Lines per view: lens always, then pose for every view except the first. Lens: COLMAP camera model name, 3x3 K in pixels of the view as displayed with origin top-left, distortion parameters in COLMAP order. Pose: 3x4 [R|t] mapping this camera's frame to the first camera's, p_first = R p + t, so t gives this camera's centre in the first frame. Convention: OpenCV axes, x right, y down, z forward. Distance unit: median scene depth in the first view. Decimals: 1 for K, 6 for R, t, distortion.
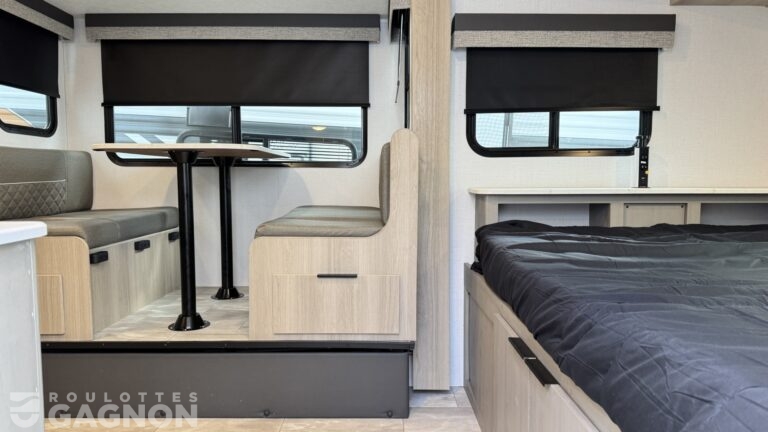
lens RADIAL K [[547.6, 0, 386.2], [0, 547.6, 212.8], [0, 0, 1]] dist [0.039995, -0.051920]
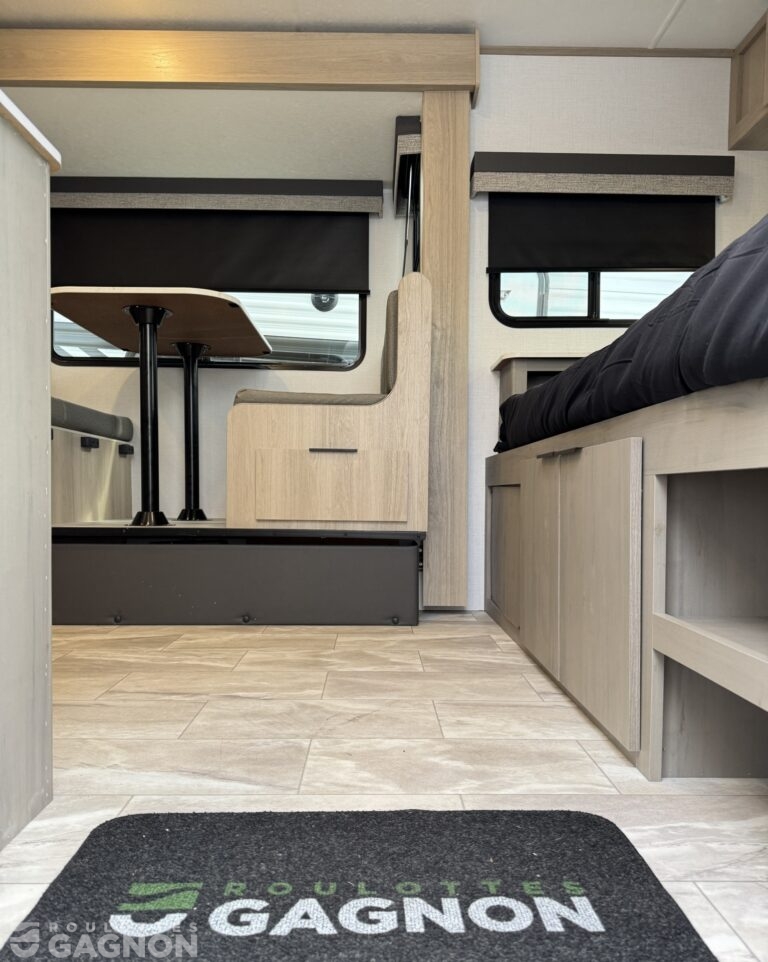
lens RADIAL K [[735.3, 0, 387.1], [0, 735.3, 515.4], [0, 0, 1]] dist [0.006577, -0.006938]
pose [[0.999939, 0.006156, 0.009201, -0.016120], [-0.005756, 0.999060, -0.042974, 0.240859], [-0.009457, 0.042918, 0.999034, -0.099940]]
